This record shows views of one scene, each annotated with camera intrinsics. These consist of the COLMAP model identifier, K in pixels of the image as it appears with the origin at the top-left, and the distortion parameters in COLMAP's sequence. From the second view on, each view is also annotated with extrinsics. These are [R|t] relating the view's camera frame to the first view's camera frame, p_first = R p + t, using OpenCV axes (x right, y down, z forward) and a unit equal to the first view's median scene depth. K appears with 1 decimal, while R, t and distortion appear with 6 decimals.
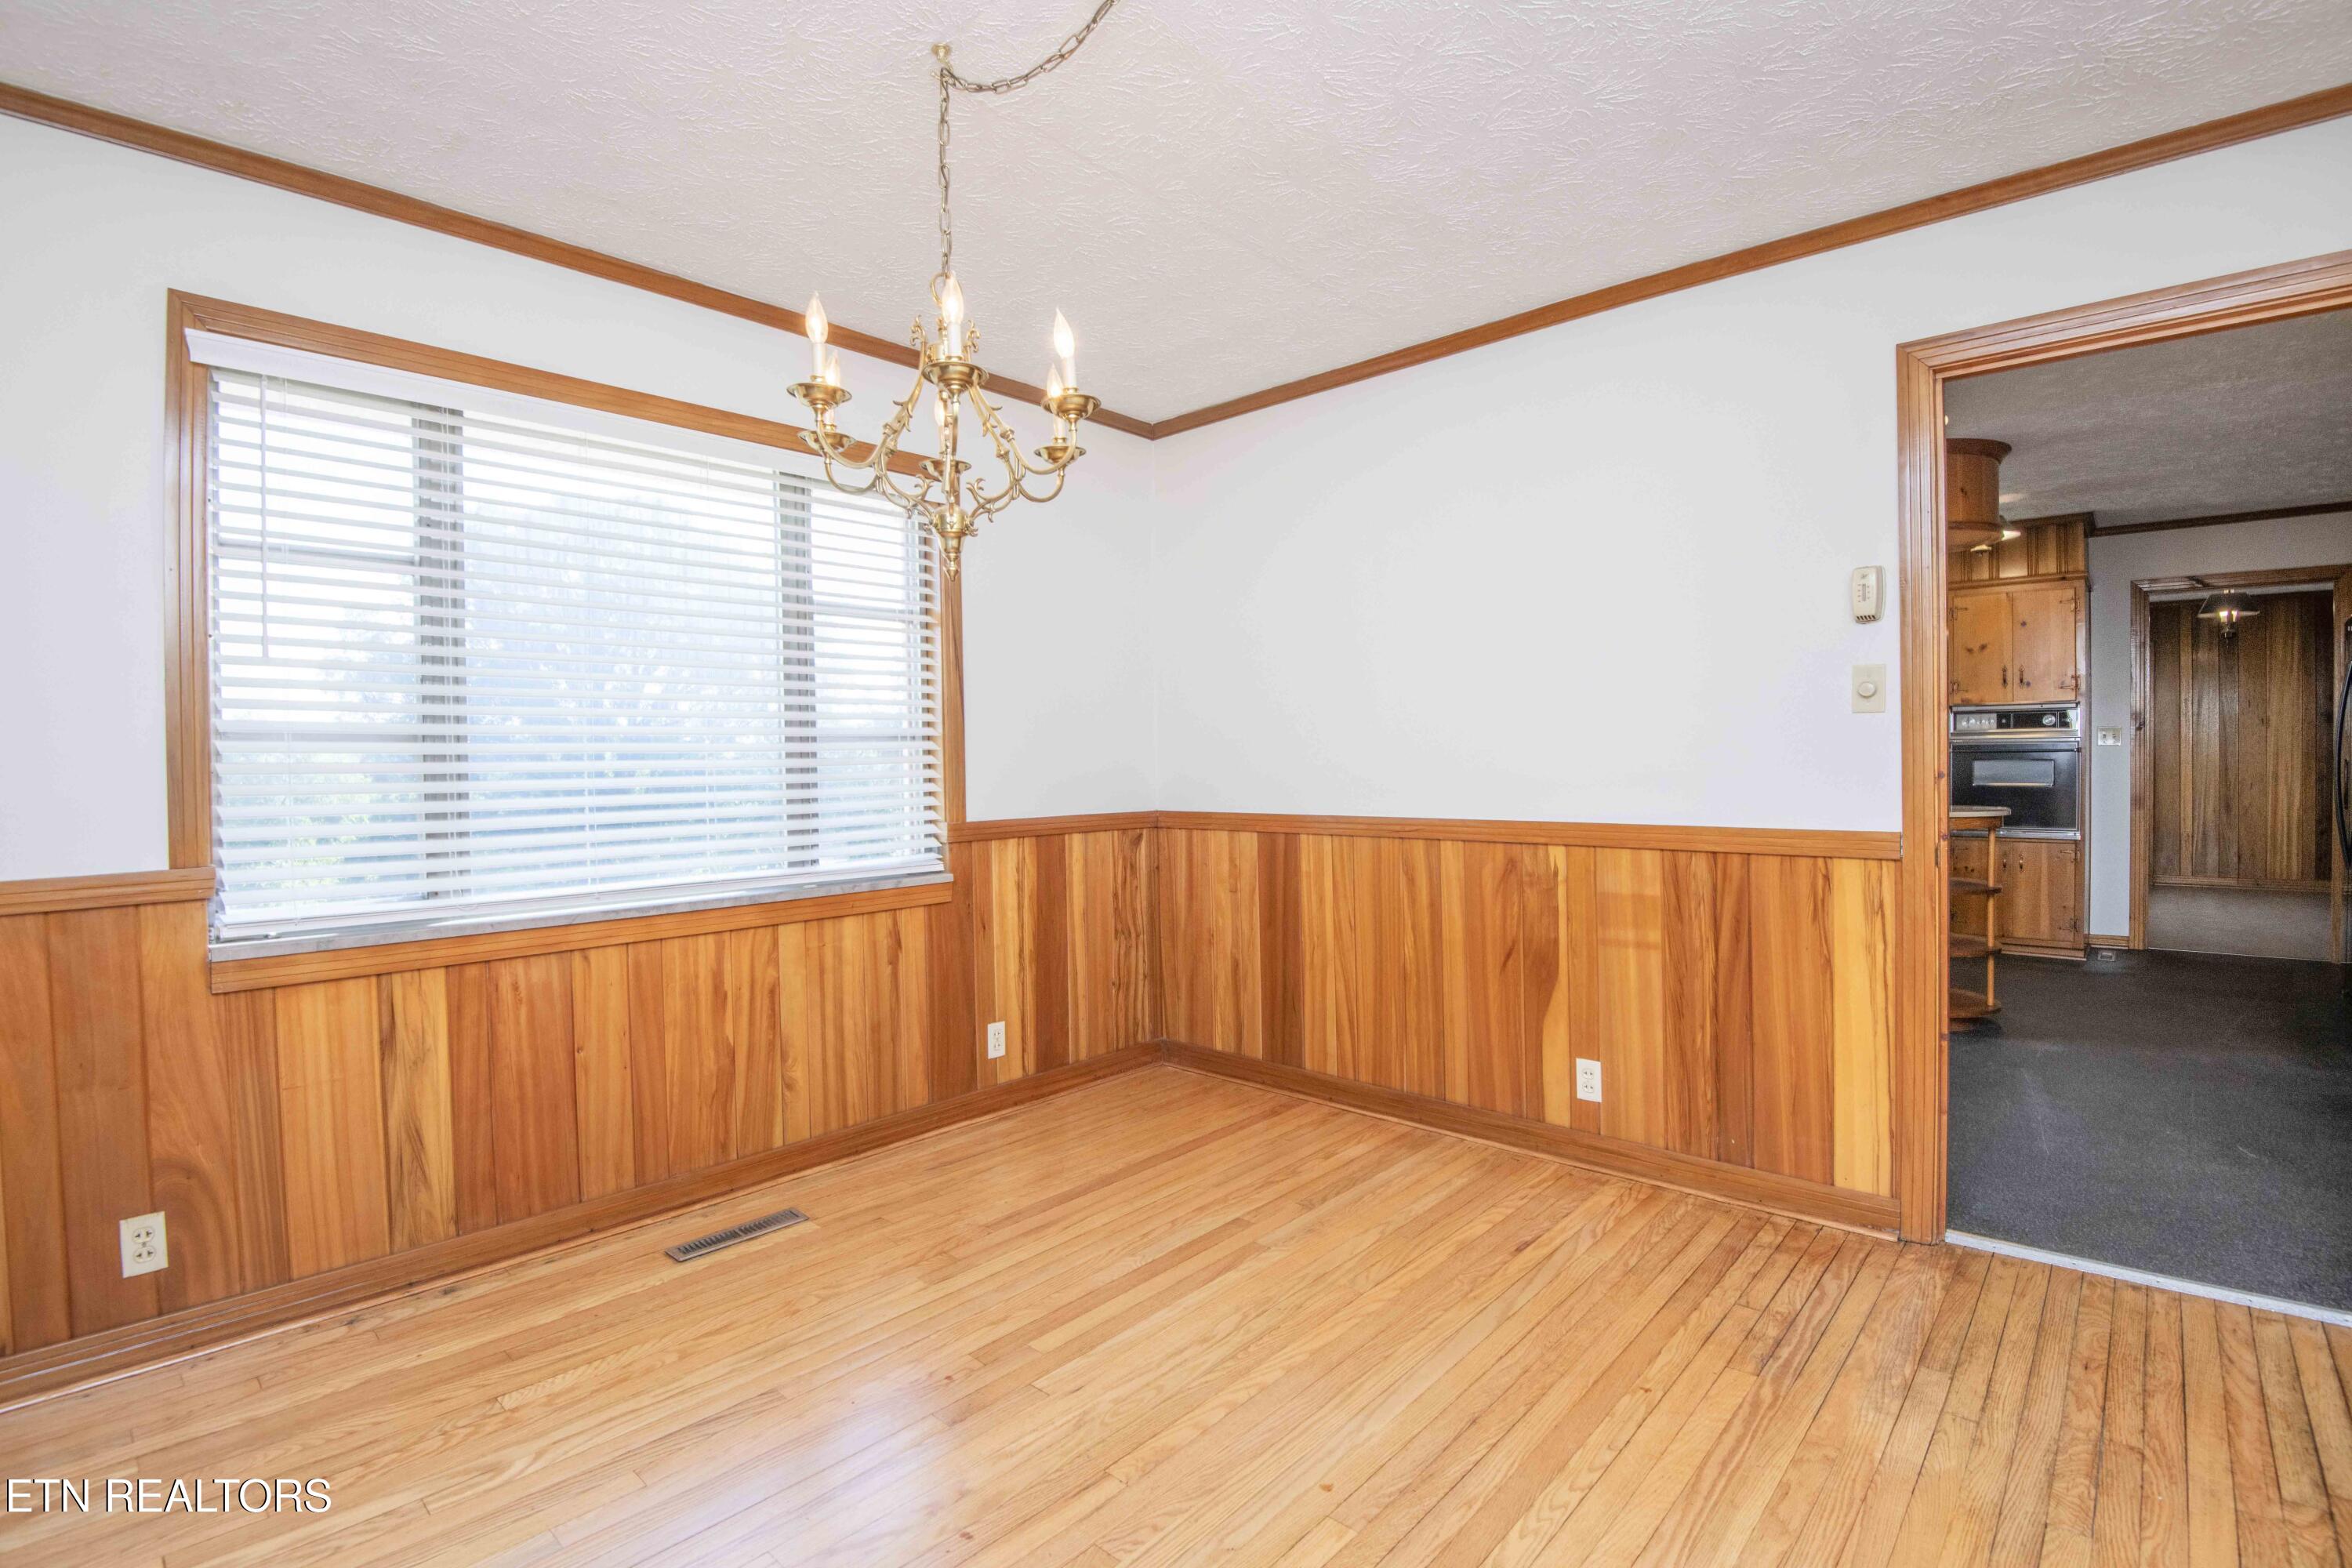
lens RADIAL K [[1090.2, 0, 1200.6], [0, 1090.2, 776.0], [0, 0, 1]] dist [-0.017345, -0.011626]
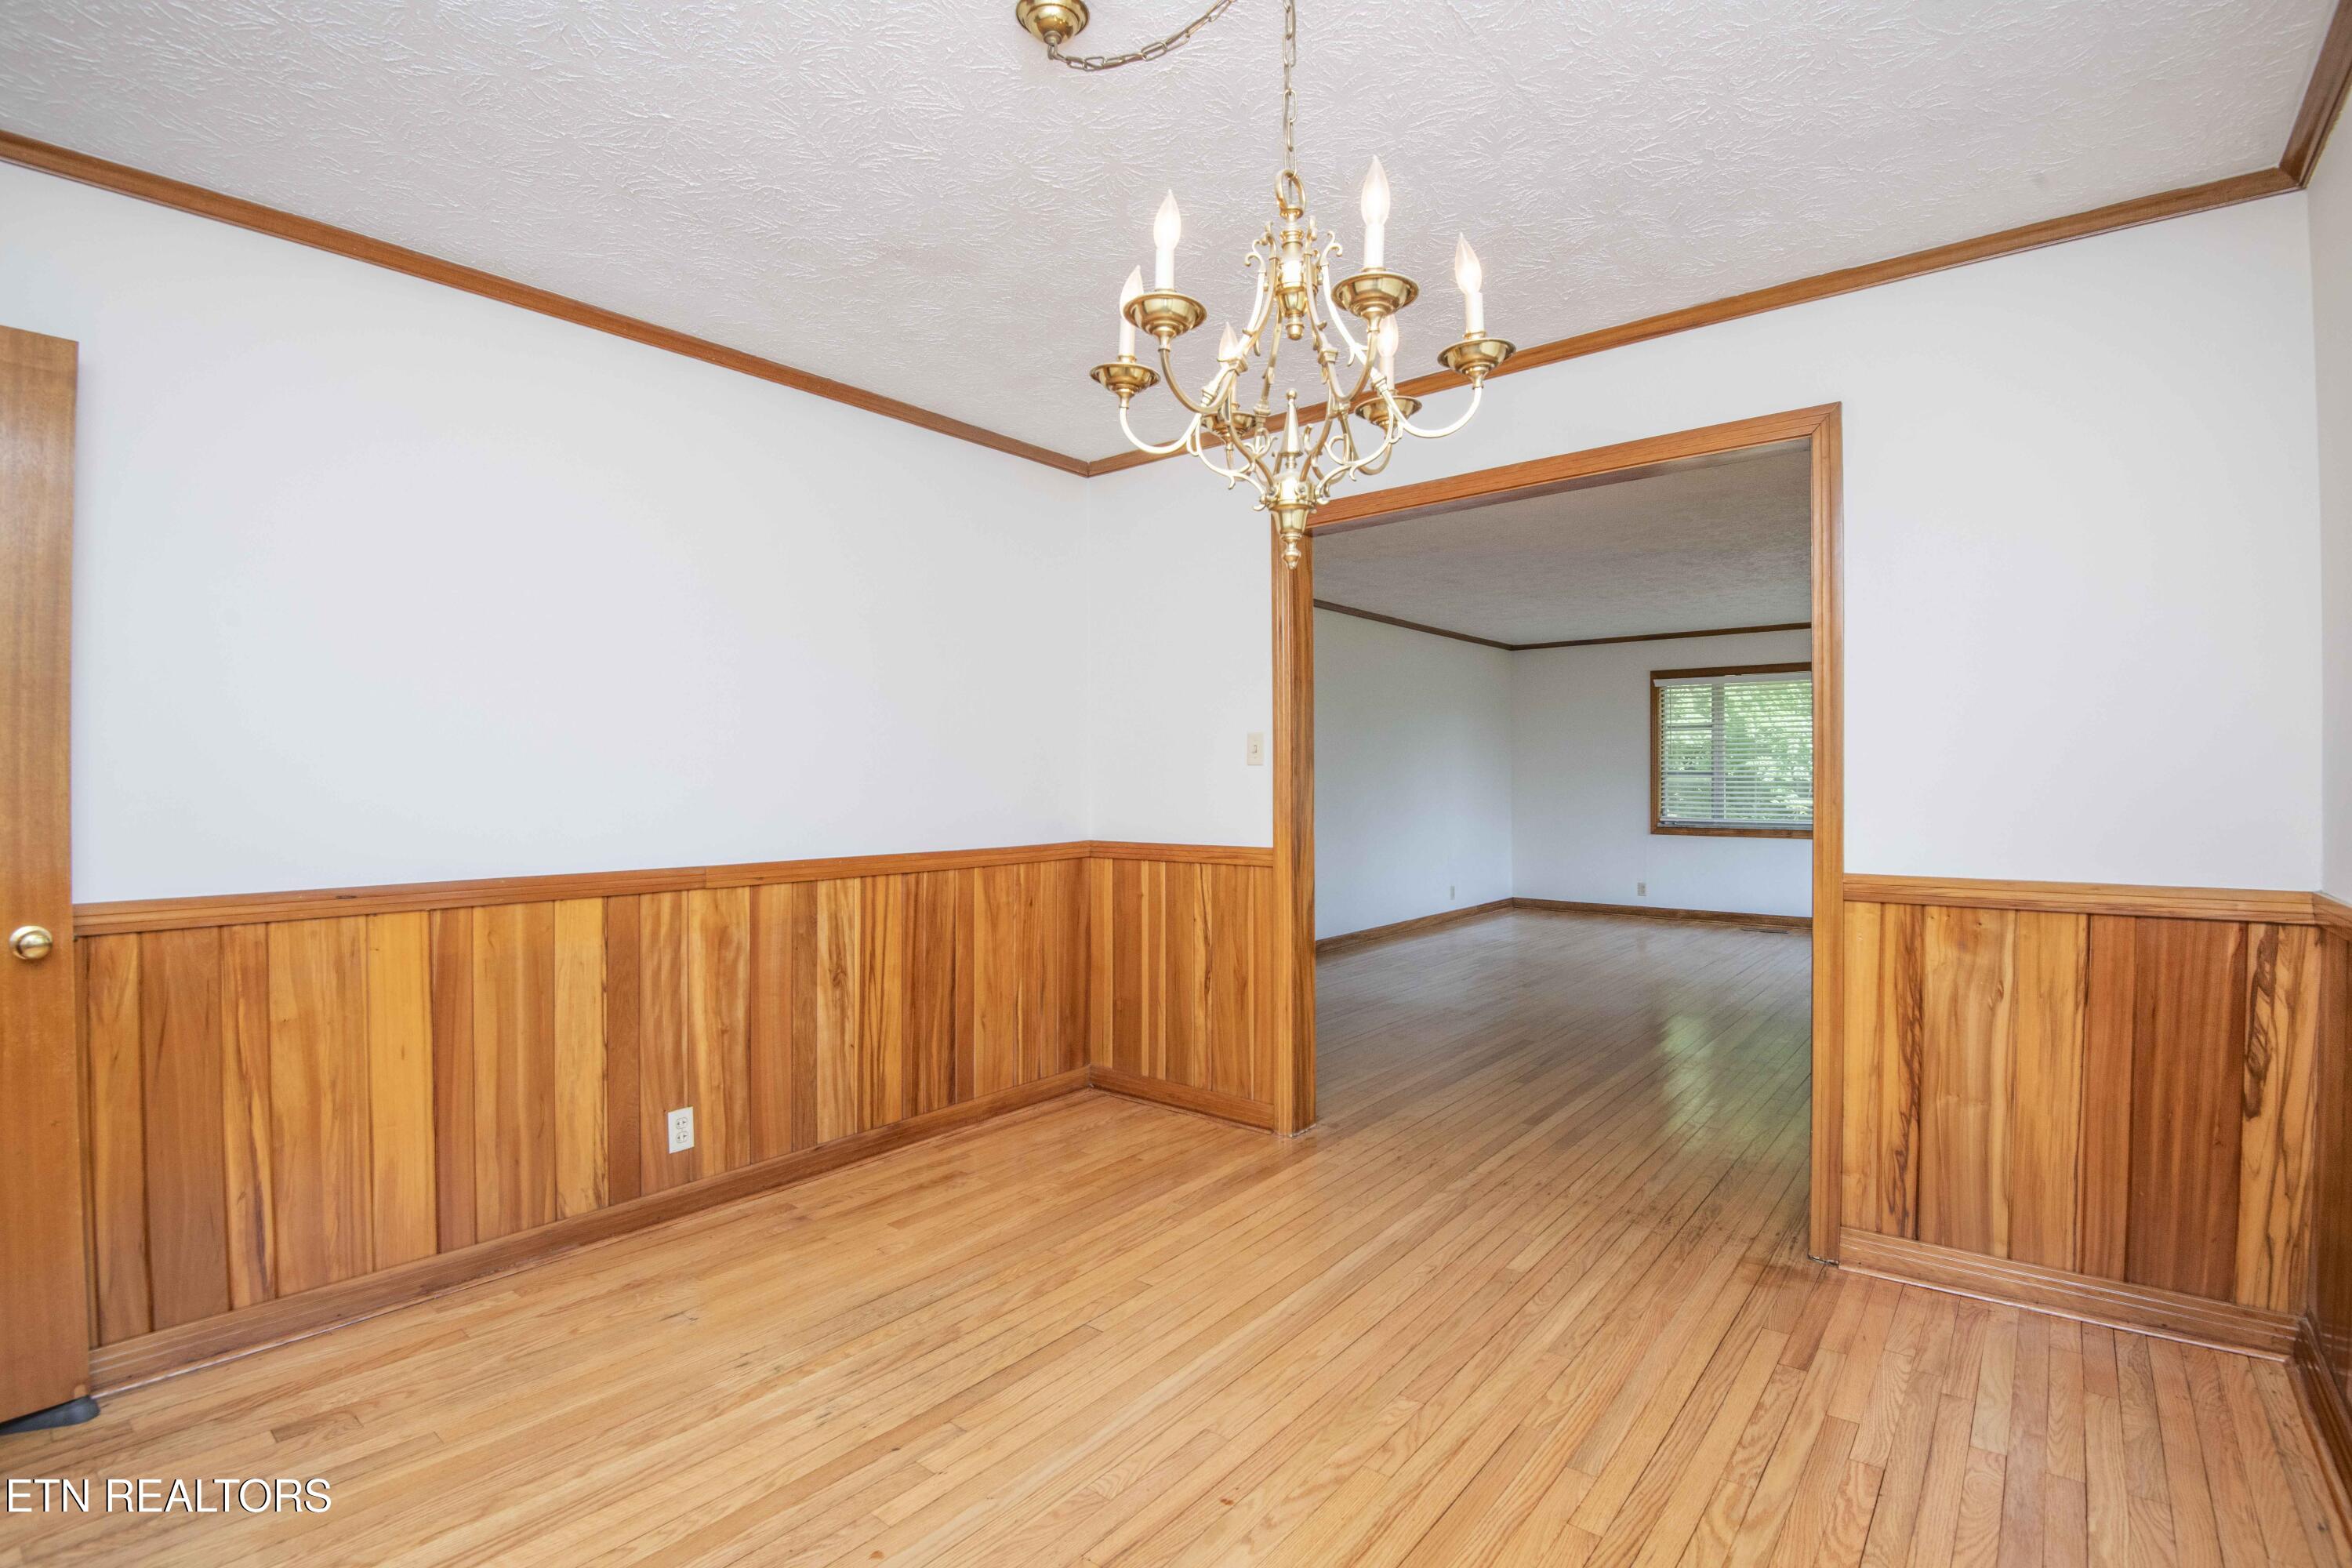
lens RADIAL K [[1090.2, 0, 1185.1], [0, 1090.2, 787.2], [0, 0, 1]] dist [-0.017345, -0.011626]
pose [[-0.998340, 0.020565, -0.053805, -0.070247], [0.019349, 0.999548, 0.023020, -0.031491], [0.054254, 0.021941, -0.998286, 1.145021]]
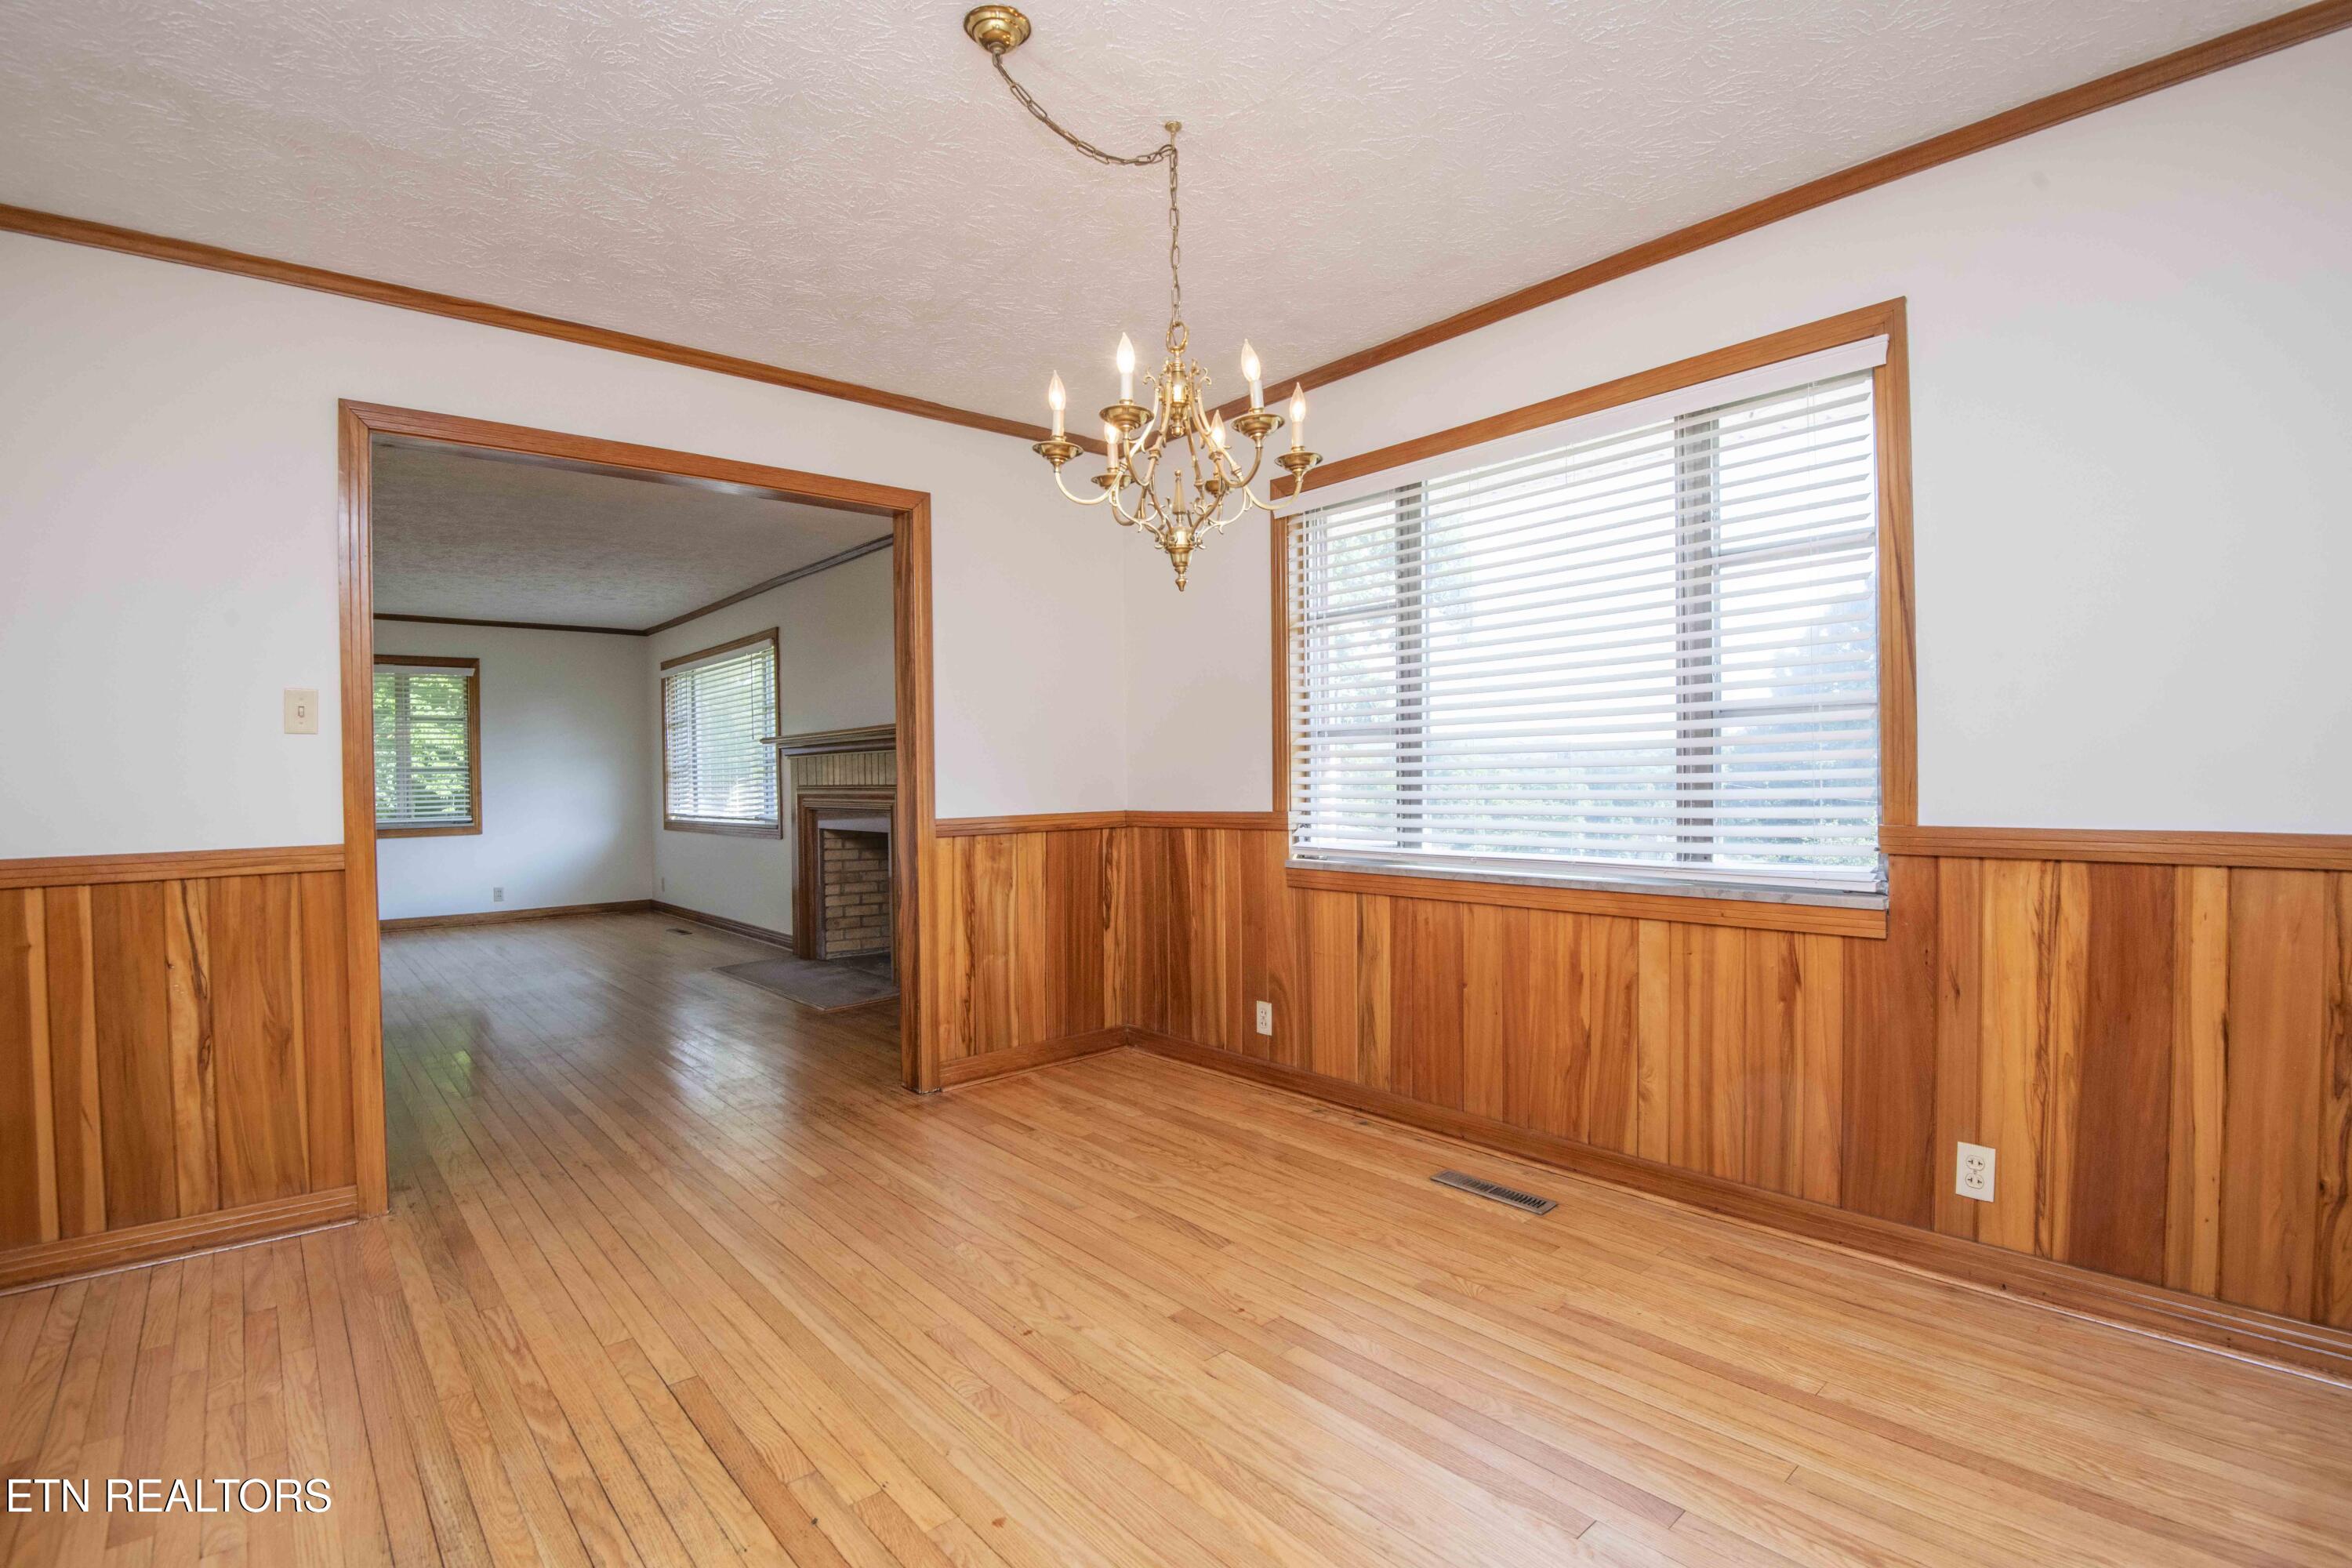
lens RADIAL K [[1090.2, 0, 1171.1], [0, 1090.2, 781.7], [0, 0, 1]] dist [-0.017345, -0.011626]
pose [[-0.129055, 0.025361, -0.991313, 0.587413], [0.005279, 0.999676, 0.024888, -0.004888], [0.991623, -0.002021, -0.129147, 0.738735]]
